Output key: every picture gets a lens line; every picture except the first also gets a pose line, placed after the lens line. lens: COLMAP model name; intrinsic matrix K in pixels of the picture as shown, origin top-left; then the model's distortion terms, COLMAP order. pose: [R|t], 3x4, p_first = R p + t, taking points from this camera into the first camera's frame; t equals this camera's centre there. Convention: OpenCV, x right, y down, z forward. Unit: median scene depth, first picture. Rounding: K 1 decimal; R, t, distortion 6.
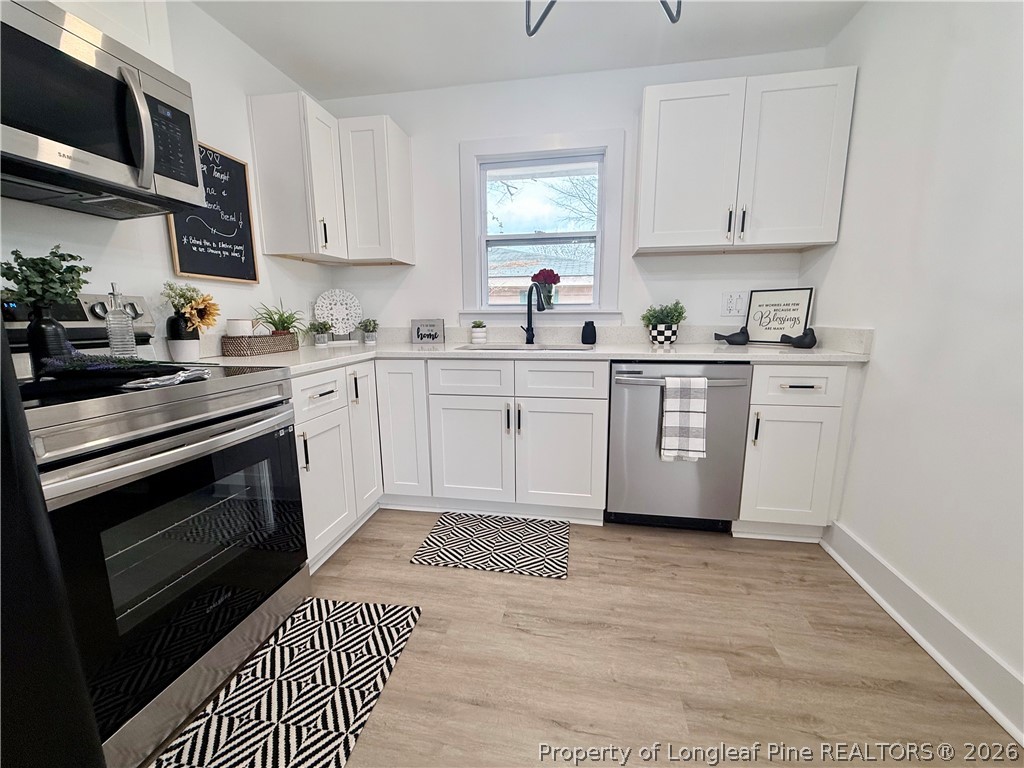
lens RADIAL K [[411.7, 0, 512.0], [0, 411.7, 384.0], [0, 0, 1]] dist [0.000382, -0.000059]
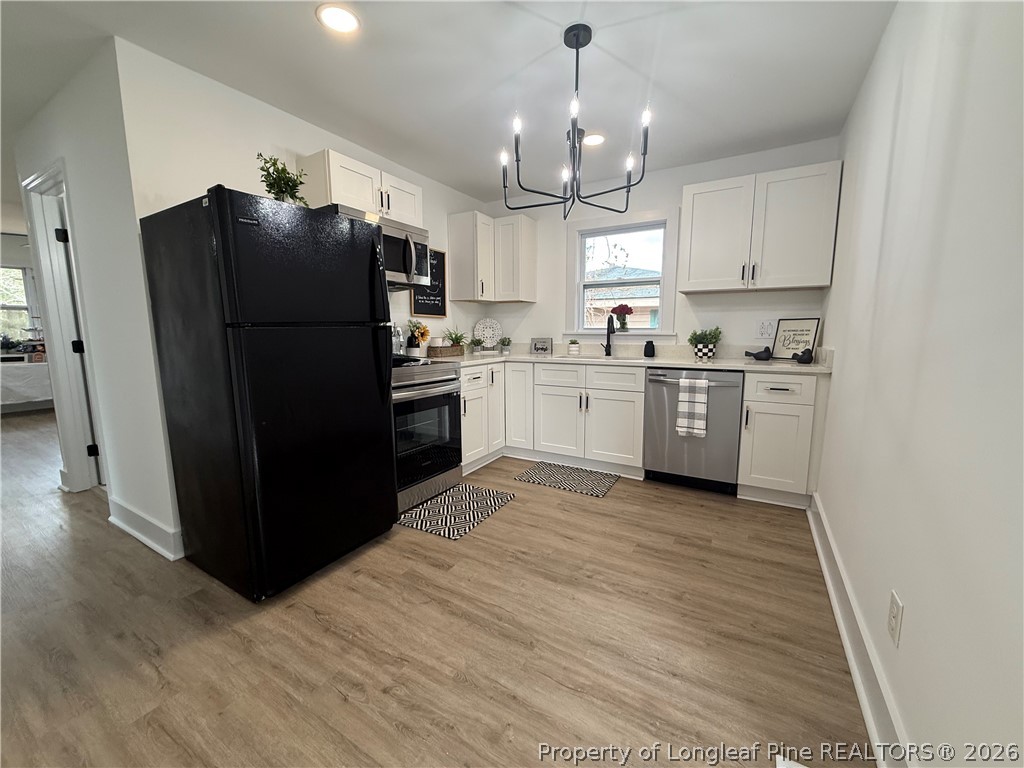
lens RADIAL K [[411.7, 0, 512.0], [0, 411.7, 384.0], [0, 0, 1]] dist [0.000382, -0.000059]
pose [[0.937687, 0.050045, -0.343858, 0.282946], [-0.062619, 0.997710, -0.025551, 0.072643], [0.341792, 0.045491, 0.938674, -0.573383]]
